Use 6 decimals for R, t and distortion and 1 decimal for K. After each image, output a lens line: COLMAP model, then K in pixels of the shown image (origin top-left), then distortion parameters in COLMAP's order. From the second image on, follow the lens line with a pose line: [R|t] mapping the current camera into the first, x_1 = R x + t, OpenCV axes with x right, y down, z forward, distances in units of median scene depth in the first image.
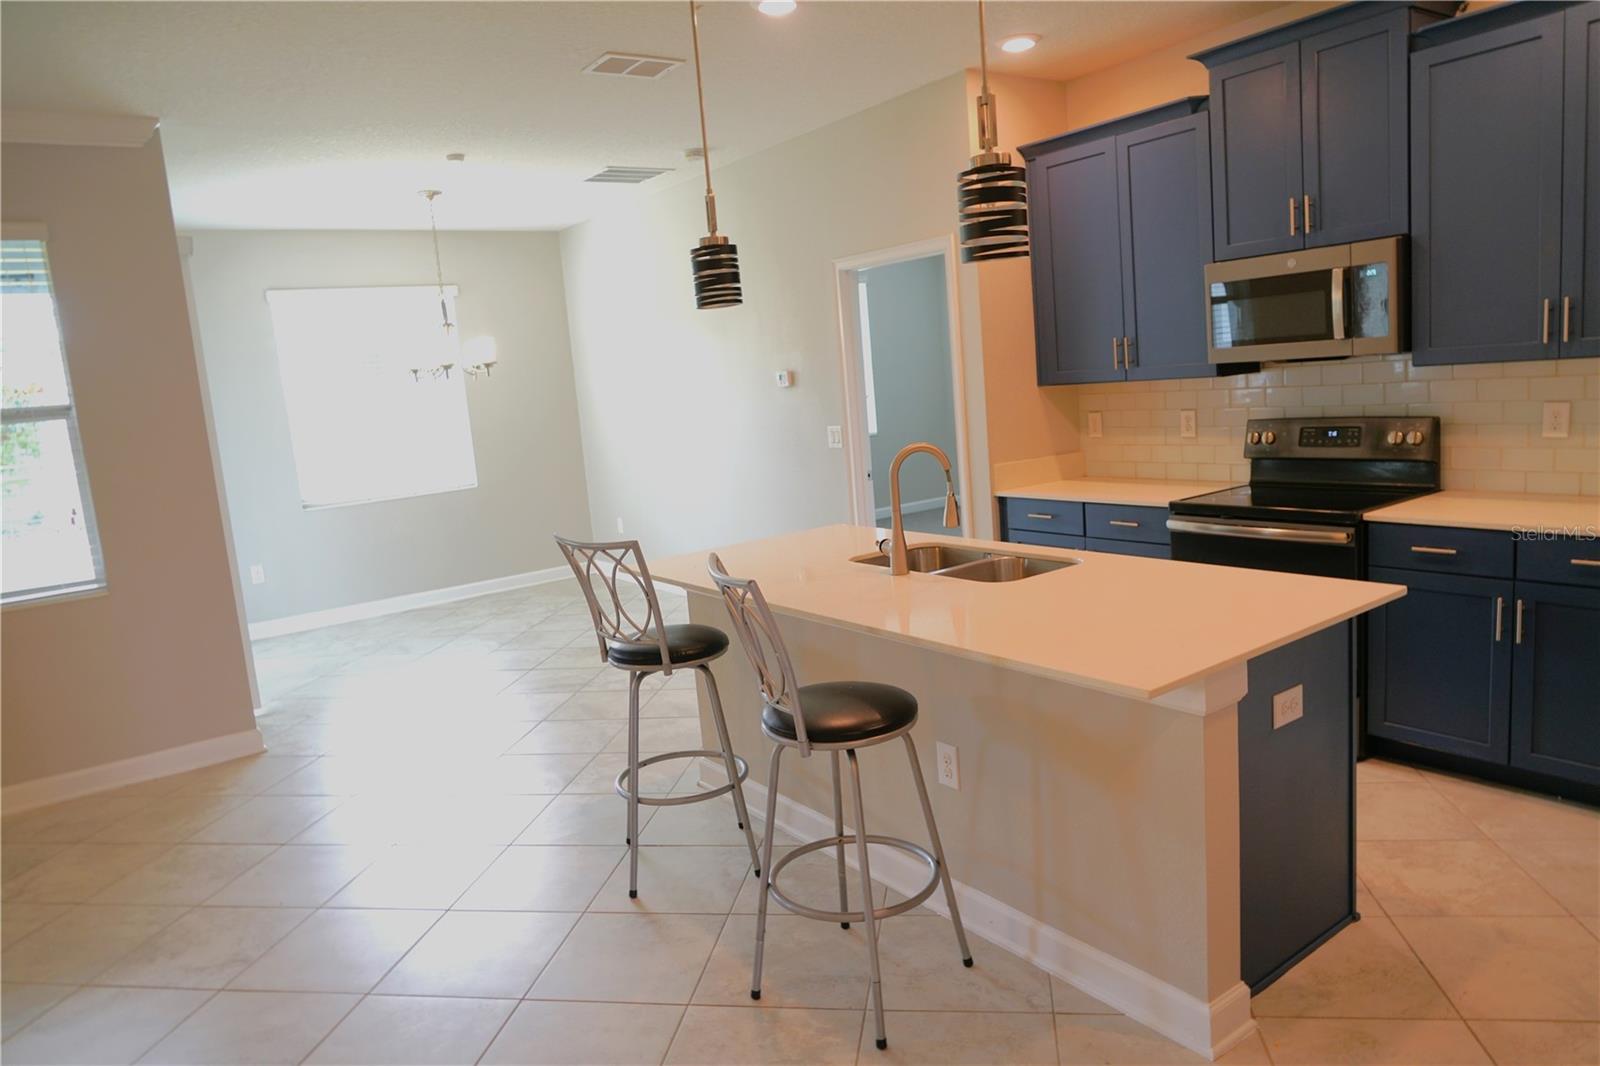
lens RADIAL K [[1044.5, 0, 785.9], [0, 1044.5, 534.2], [0, 0, 1]] dist [-0.050807, 0.024597]
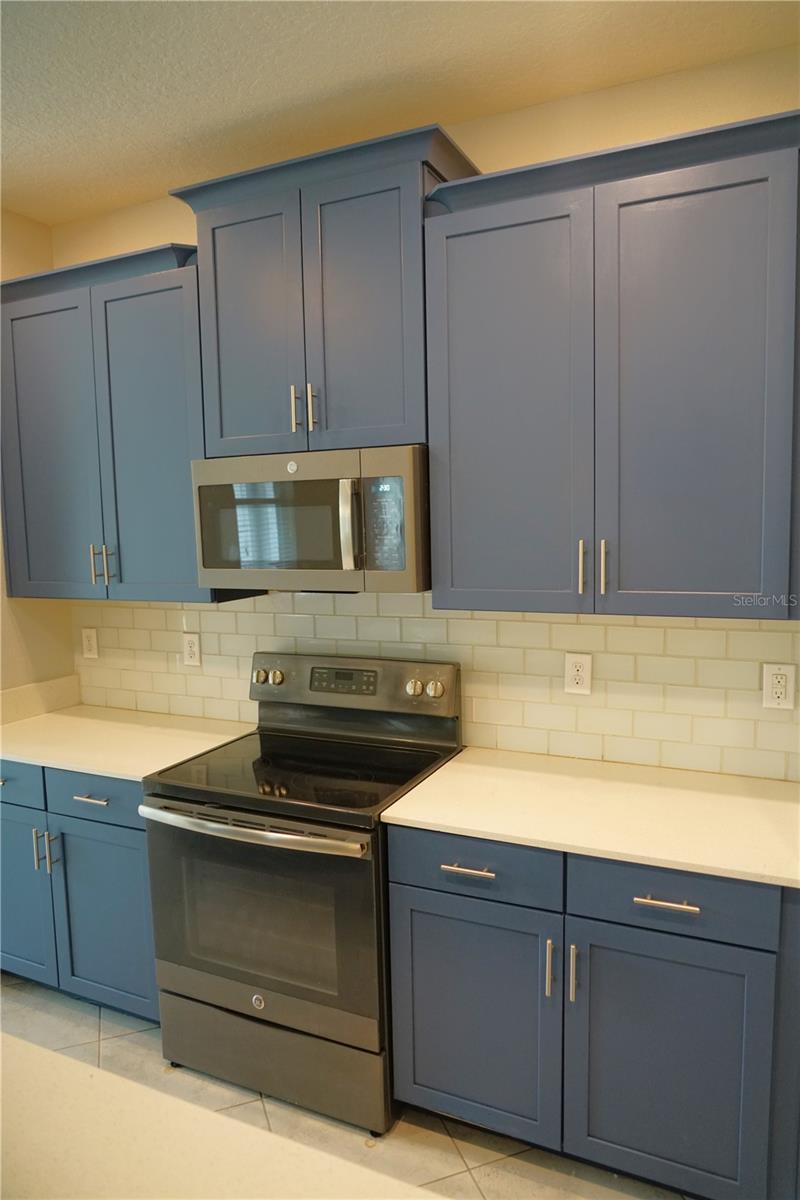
lens RADIAL K [[792.2, 0, 402.9], [0, 792.2, 598.8], [0, 0, 1]] dist [-0.054224, 0.031442]
pose [[0.860641, 0.016134, 0.508957, 0.261302], [0.025336, 0.996903, -0.074446, -0.118293], [-0.508582, 0.076966, 0.857567, 0.456475]]
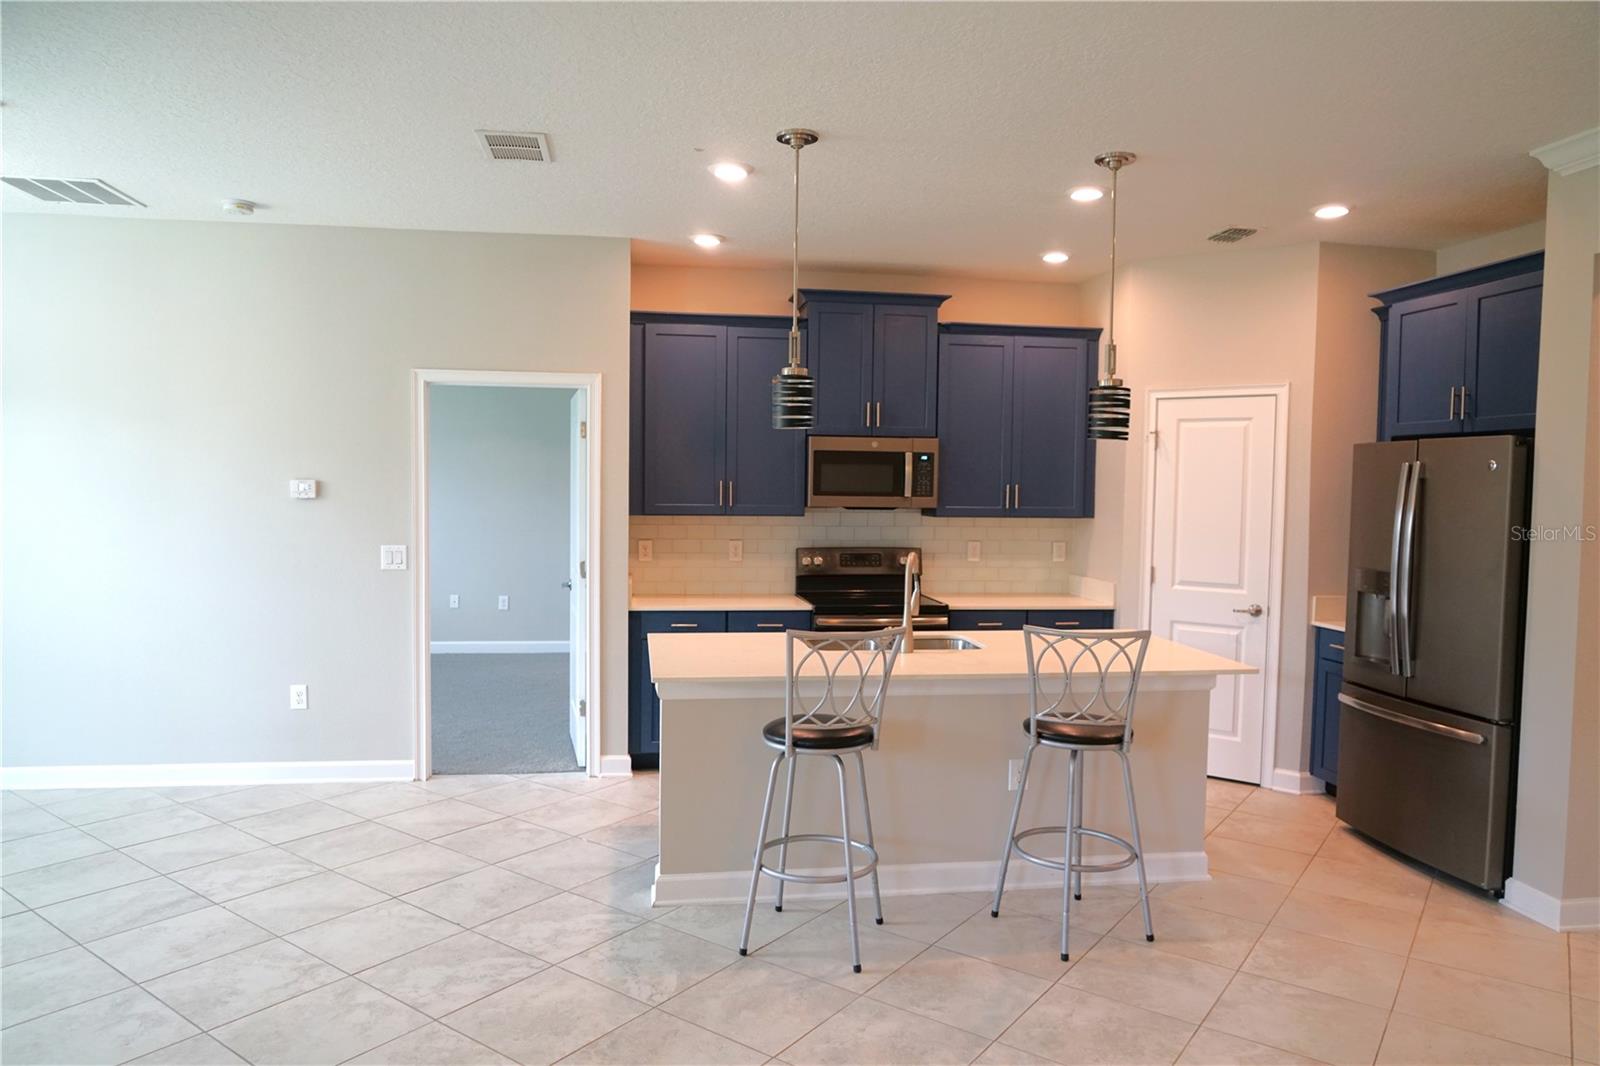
lens RADIAL K [[1044.5, 0, 785.9], [0, 1044.5, 534.2], [0, 0, 1]] dist [-0.050807, 0.024597]
pose [[0.445236, 0.046481, 0.894206, -0.933162], [0.084156, 0.992059, -0.093469, 0.000727], [-0.891450, 0.116869, 0.437789, 0.455759]]
